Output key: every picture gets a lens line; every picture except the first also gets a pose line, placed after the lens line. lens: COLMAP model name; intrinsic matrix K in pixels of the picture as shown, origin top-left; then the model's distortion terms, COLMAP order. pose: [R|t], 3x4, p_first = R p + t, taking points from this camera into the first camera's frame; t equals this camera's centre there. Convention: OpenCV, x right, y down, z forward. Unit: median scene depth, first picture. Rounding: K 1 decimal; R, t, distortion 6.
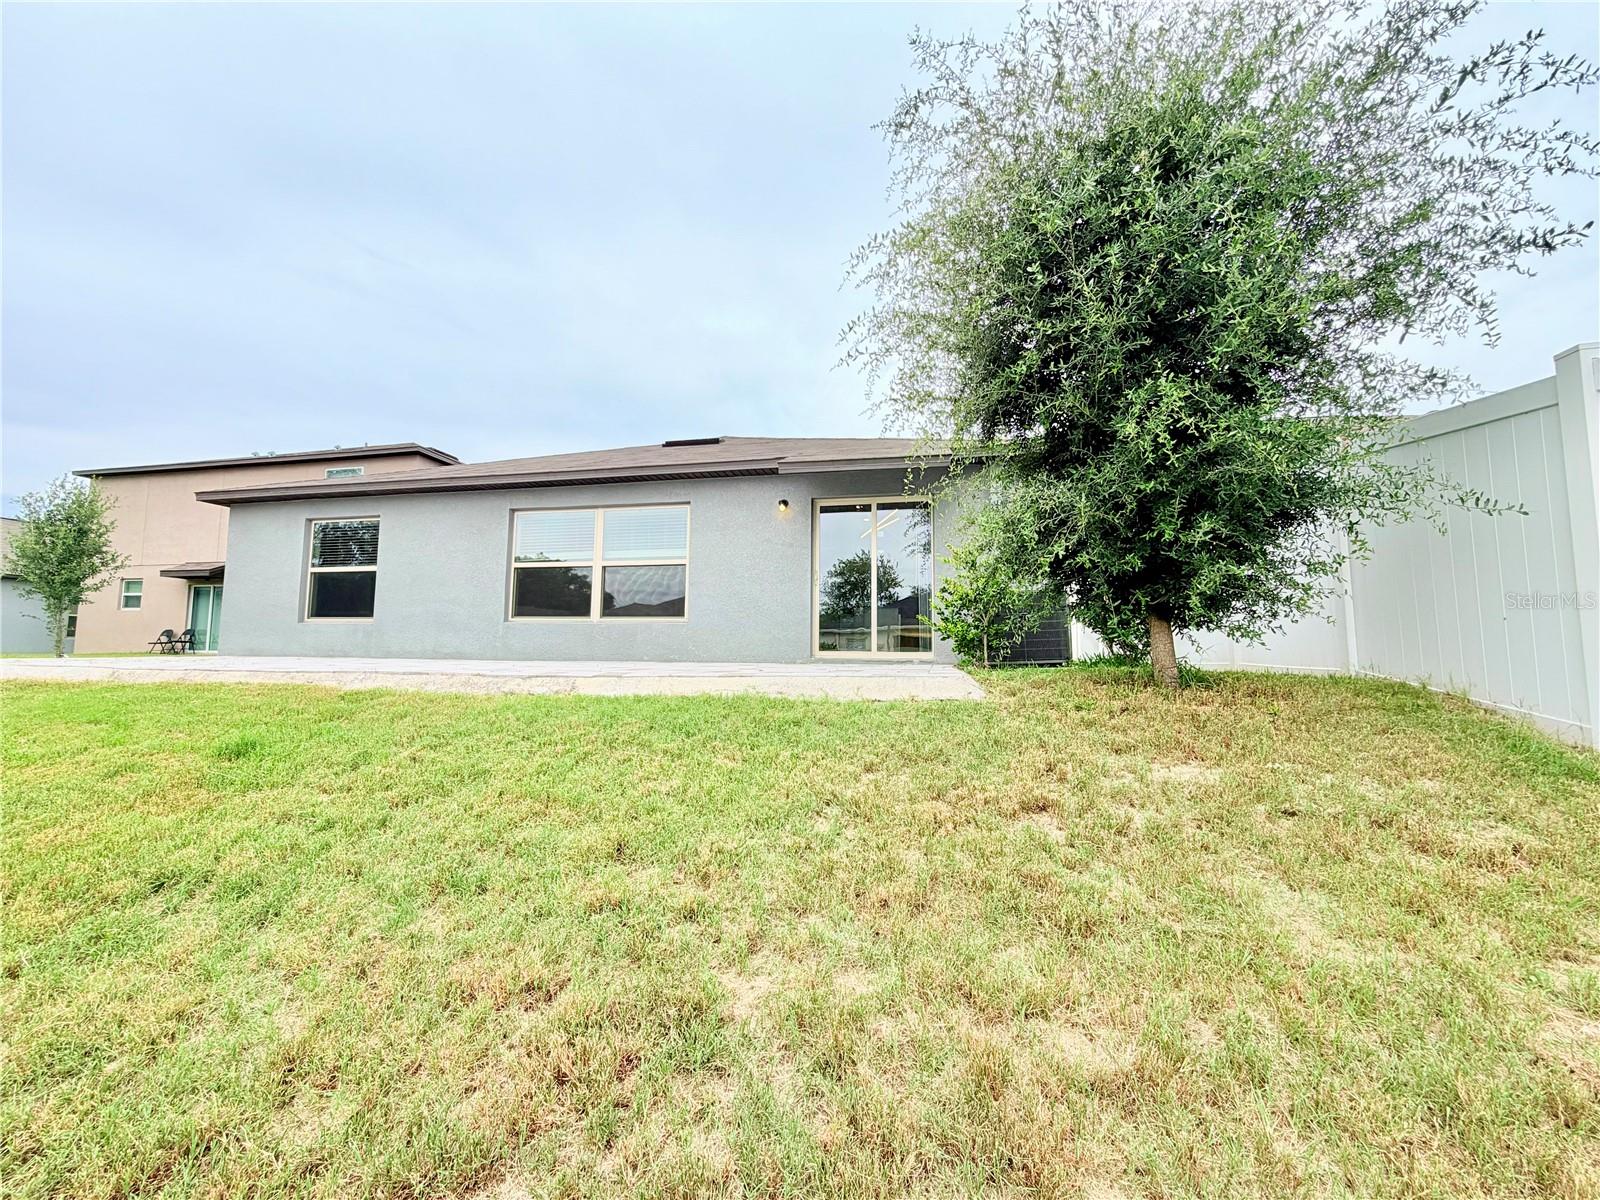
lens RADIAL K [[640.4, 0, 799.6], [0, 640.4, 598.0], [0, 0, 1]] dist [0.004063, -0.000299]
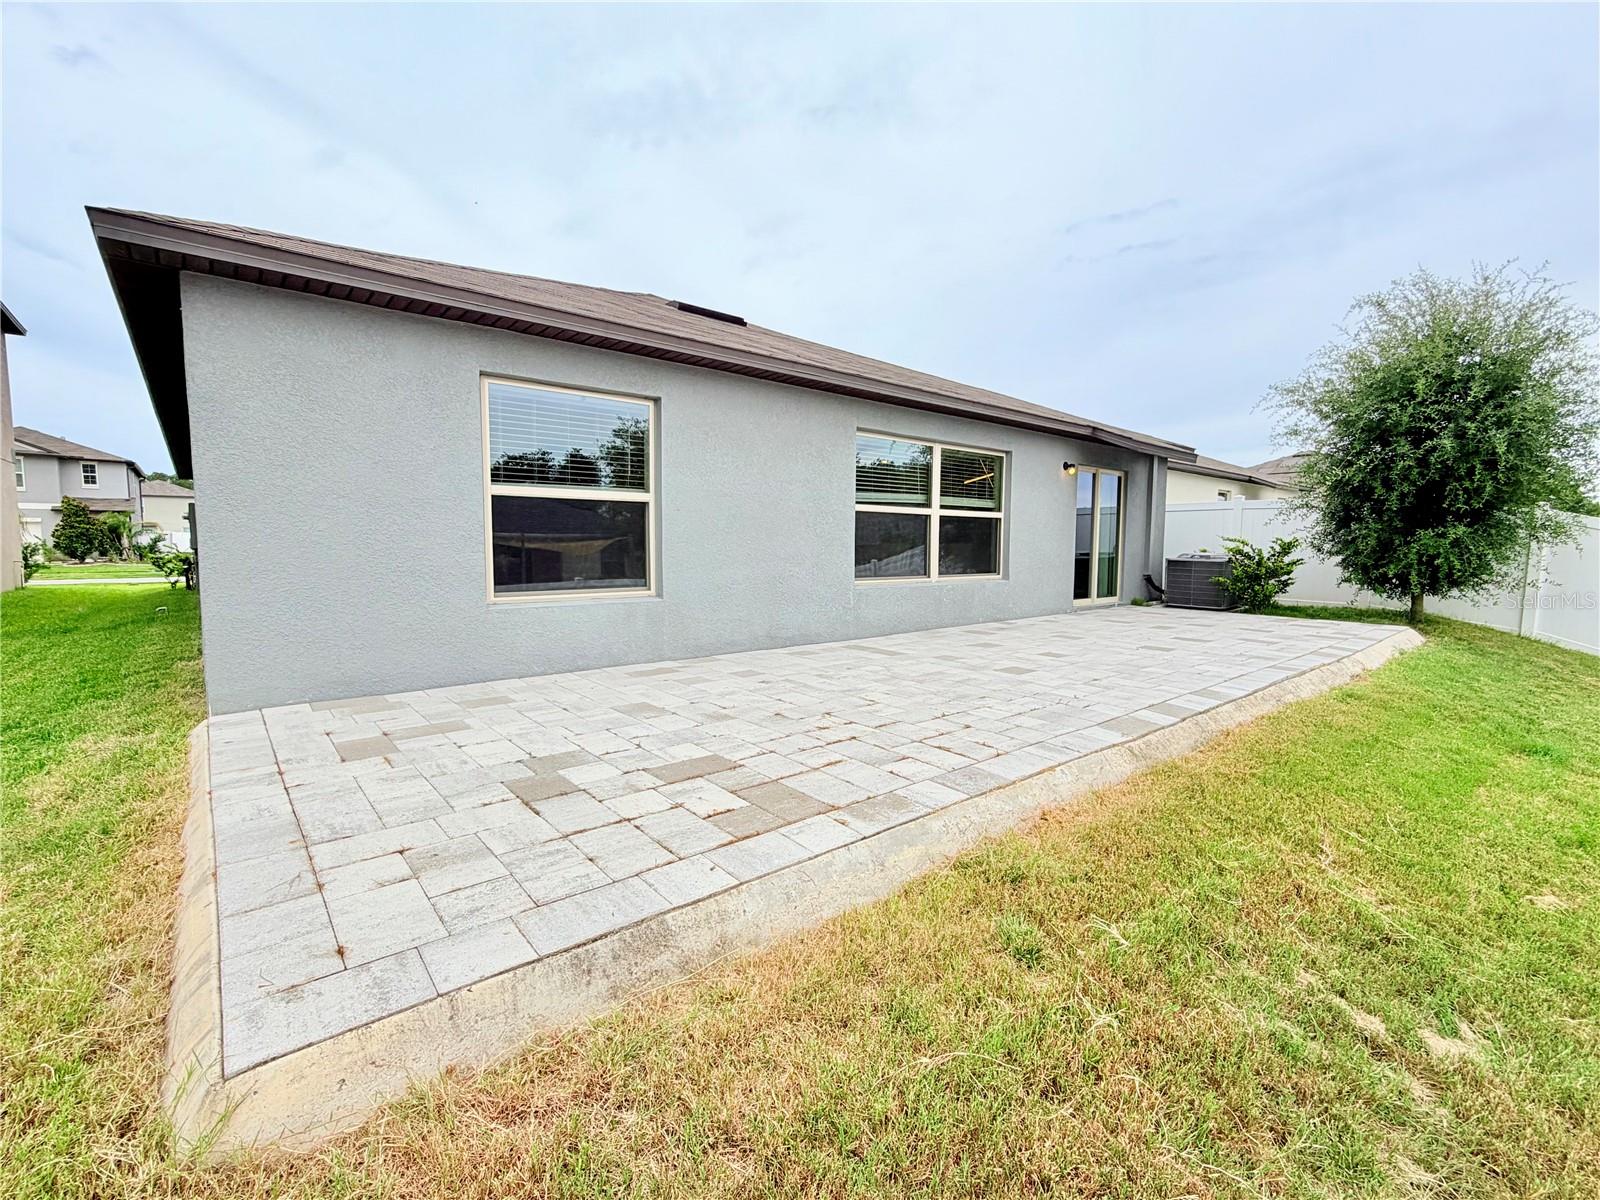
lens RADIAL K [[697.2, 0, 799.7], [0, 697.2, 597.4], [0, 0, 1]] dist [-0.000202, 0.000004]
pose [[0.590340, -0.074179, 0.803739, -1.058764], [-0.068861, 0.987509, 0.141717, -0.054412], [-0.804212, -0.139007, 0.577859, 0.547885]]
